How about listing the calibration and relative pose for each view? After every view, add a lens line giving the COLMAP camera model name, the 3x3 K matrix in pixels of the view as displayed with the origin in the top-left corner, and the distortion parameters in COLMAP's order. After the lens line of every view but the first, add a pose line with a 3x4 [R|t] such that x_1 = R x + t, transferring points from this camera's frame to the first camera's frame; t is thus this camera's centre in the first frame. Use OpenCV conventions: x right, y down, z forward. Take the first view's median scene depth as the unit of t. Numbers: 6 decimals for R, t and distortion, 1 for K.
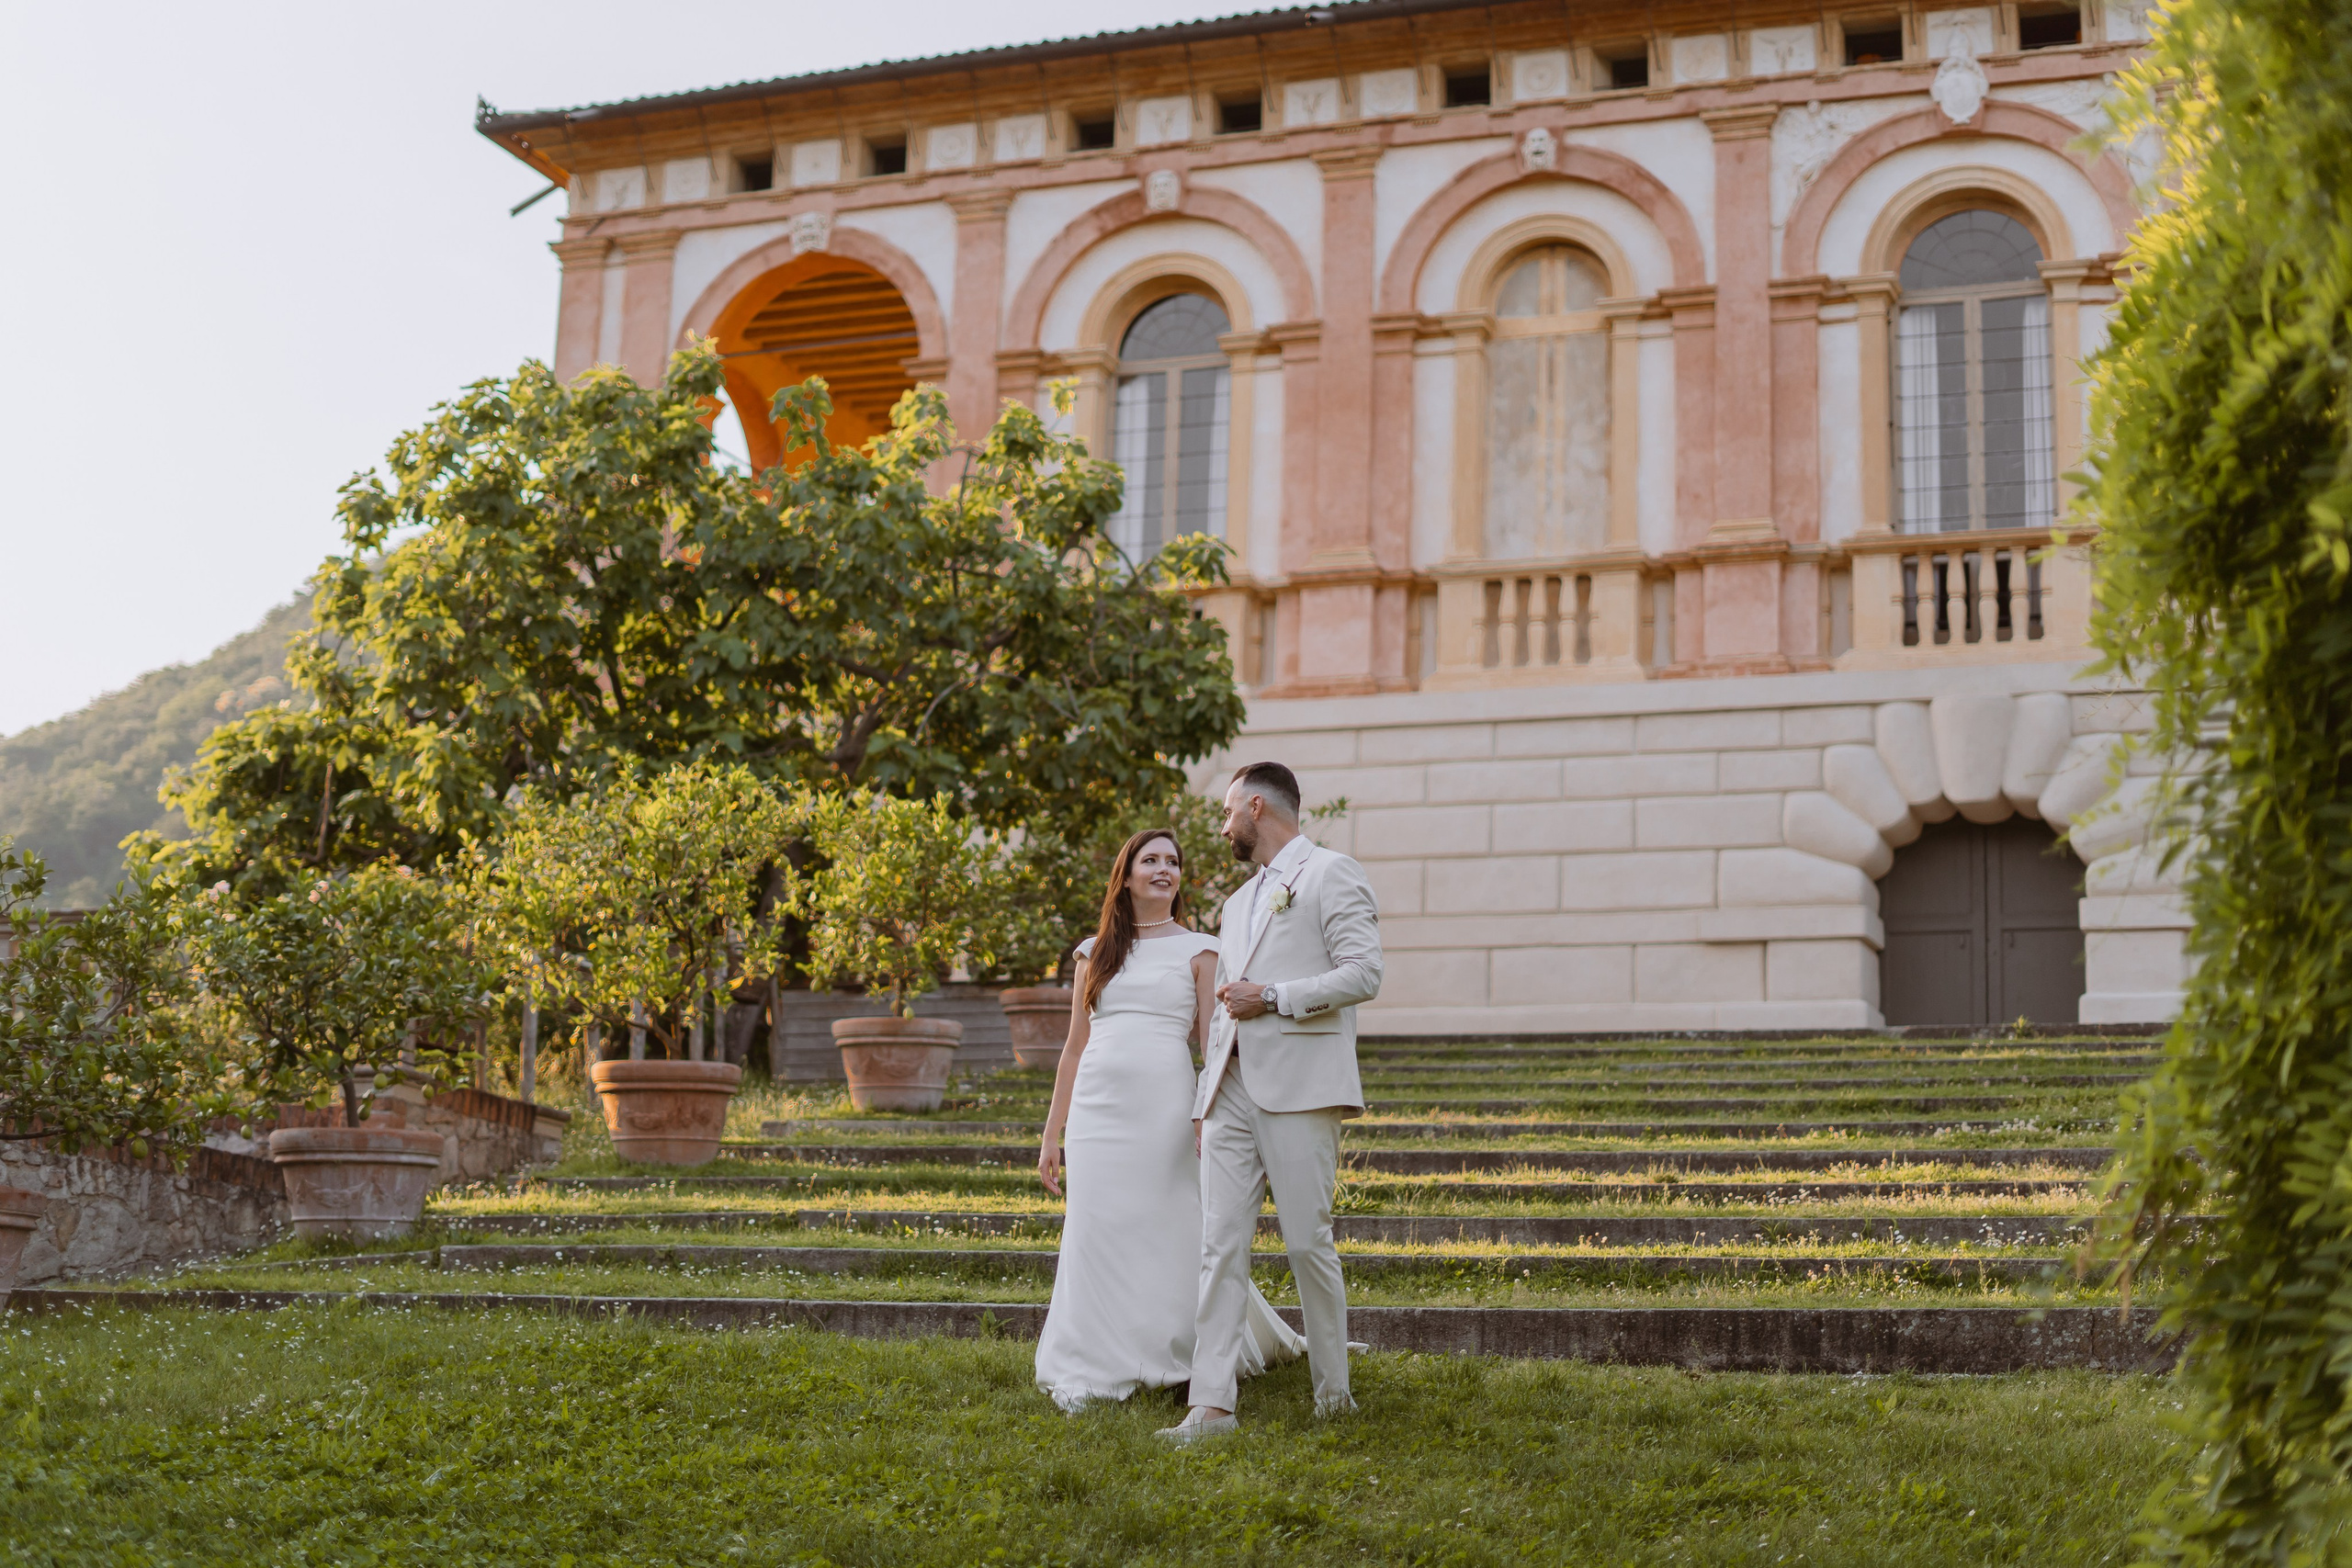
lens RADIAL K [[3440.0, 0, 1176.0], [0, 3440.0, 784.0], [0, 0, 1]] dist [-0.149943, 0.013440]
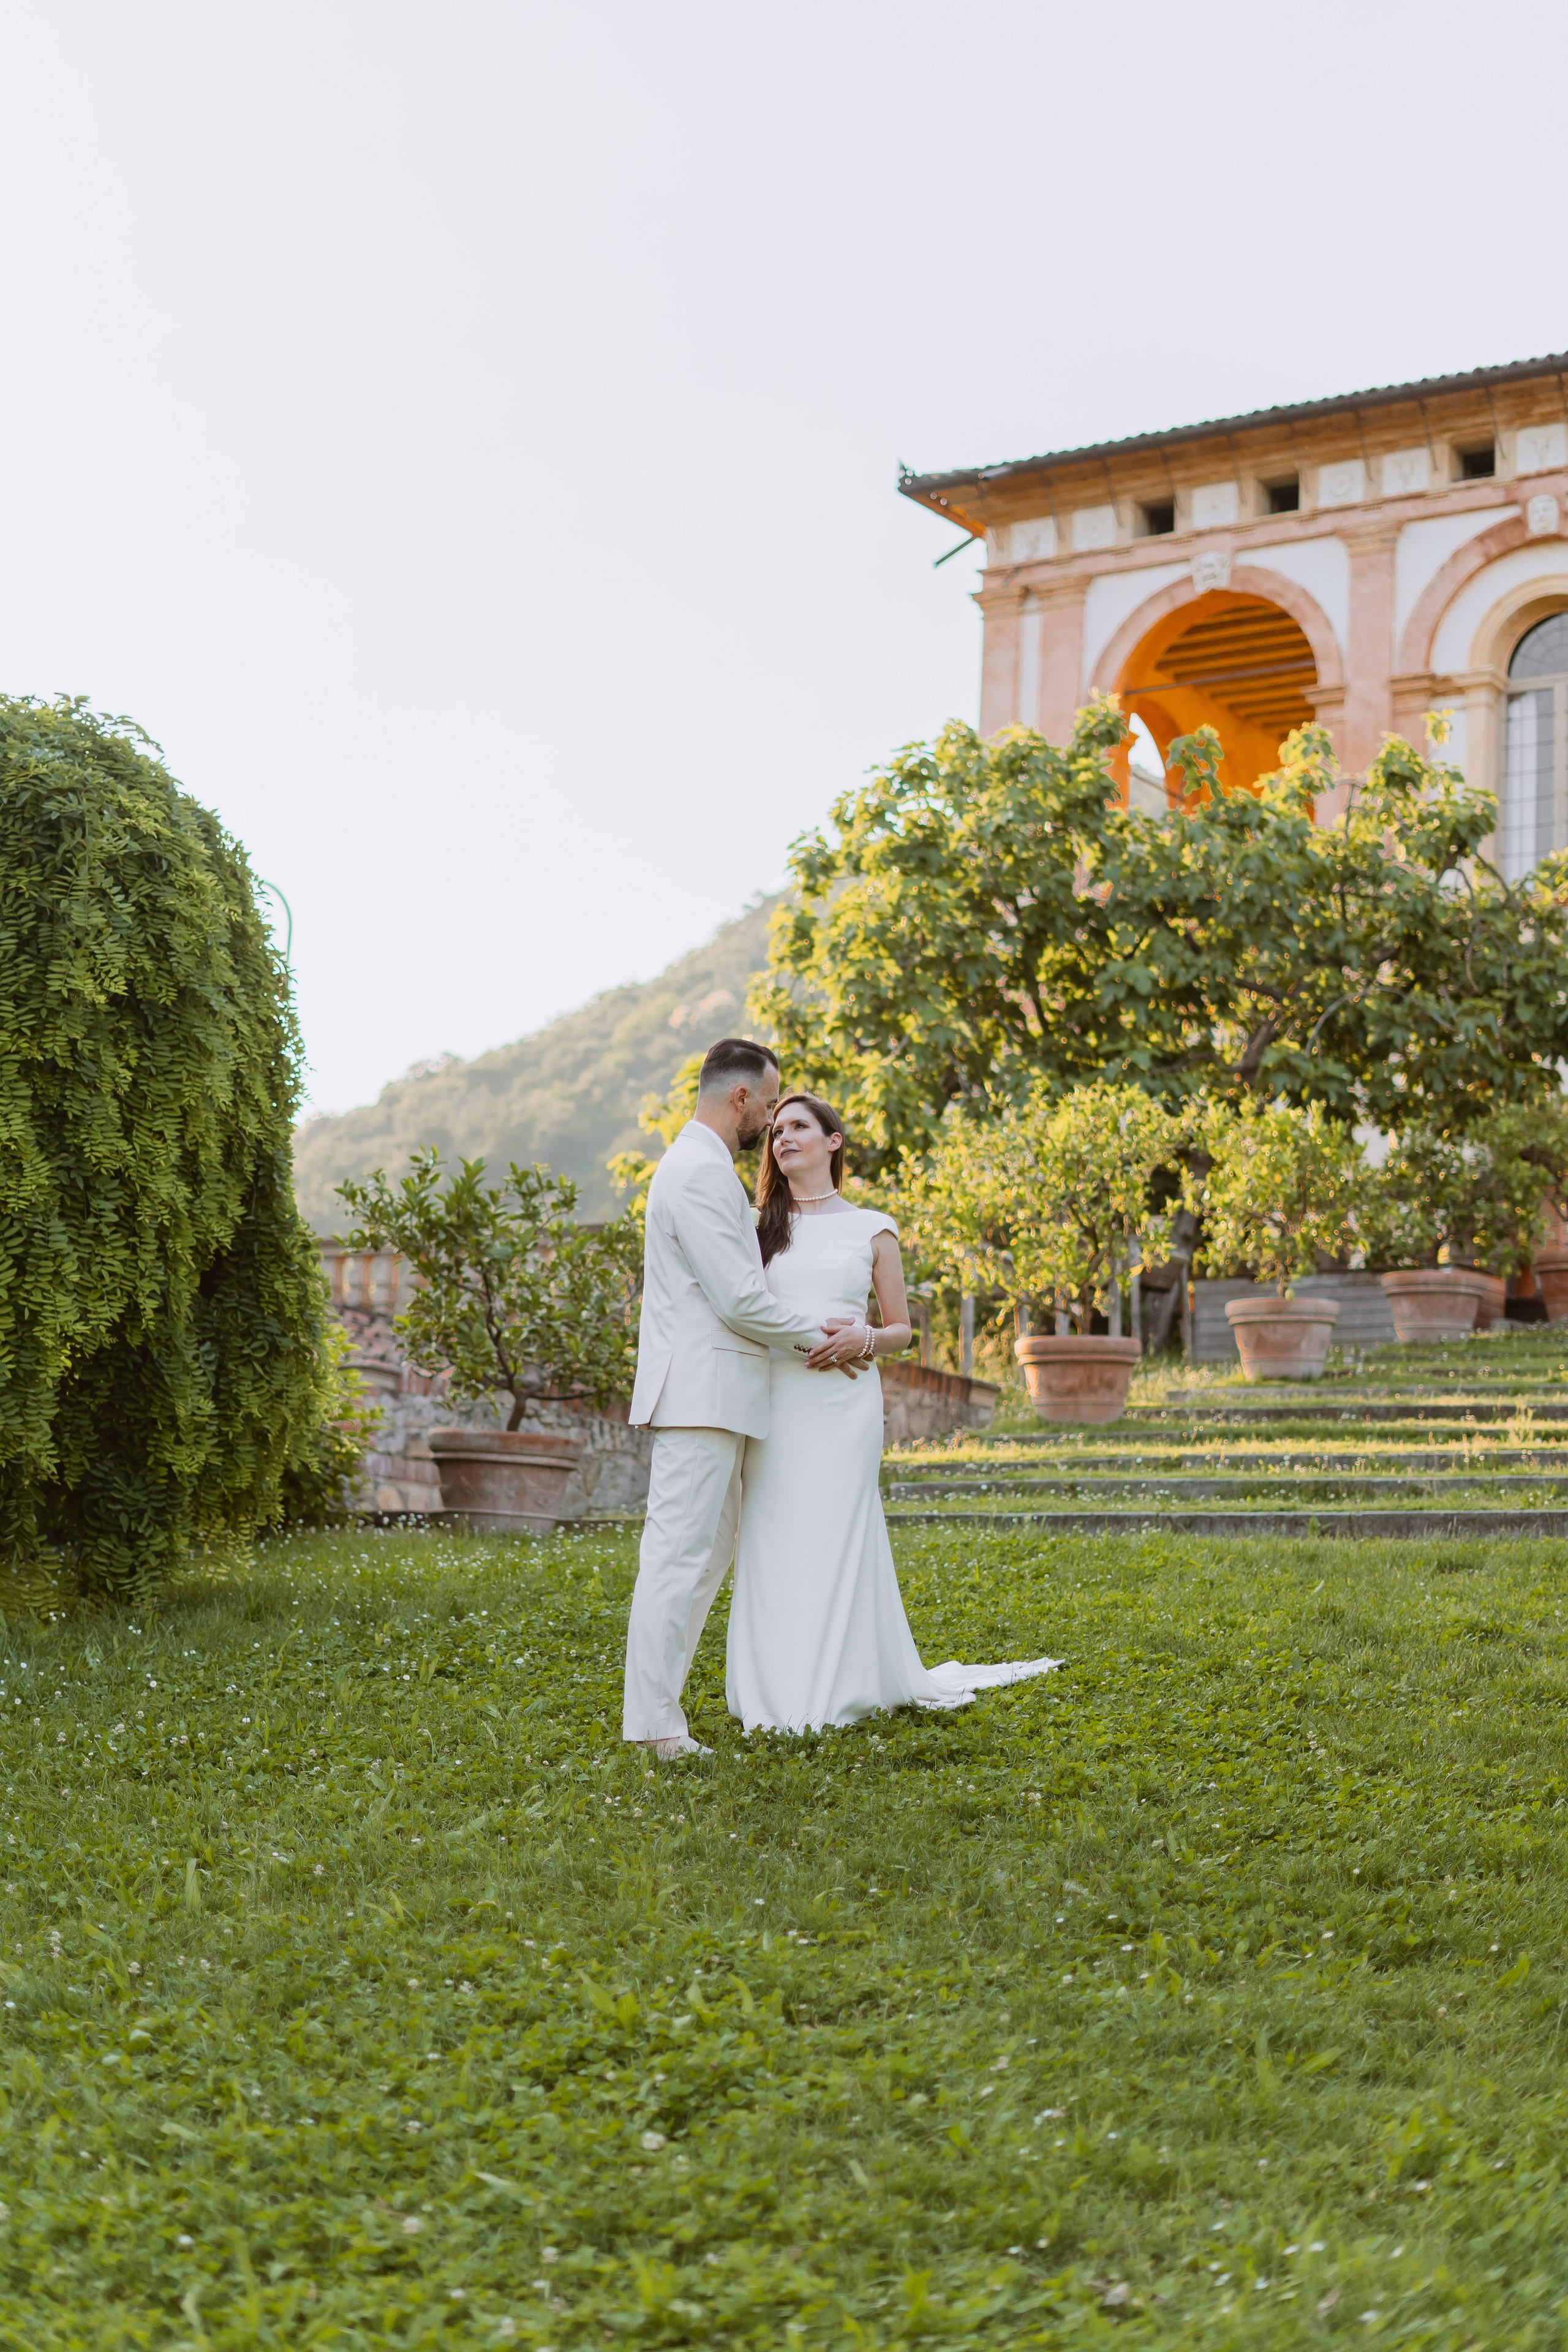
lens RADIAL K [[3440.3, 0, 784.0], [0, 3440.3, 1176.0], [0, 0, 1]] dist [-0.149943, 0.013440]
pose [[0.969961, -0.025965, -0.241872, 0.026842], [0.032417, 0.999216, 0.022734, -0.003276], [0.241092, -0.029892, 0.970042, -0.113369]]
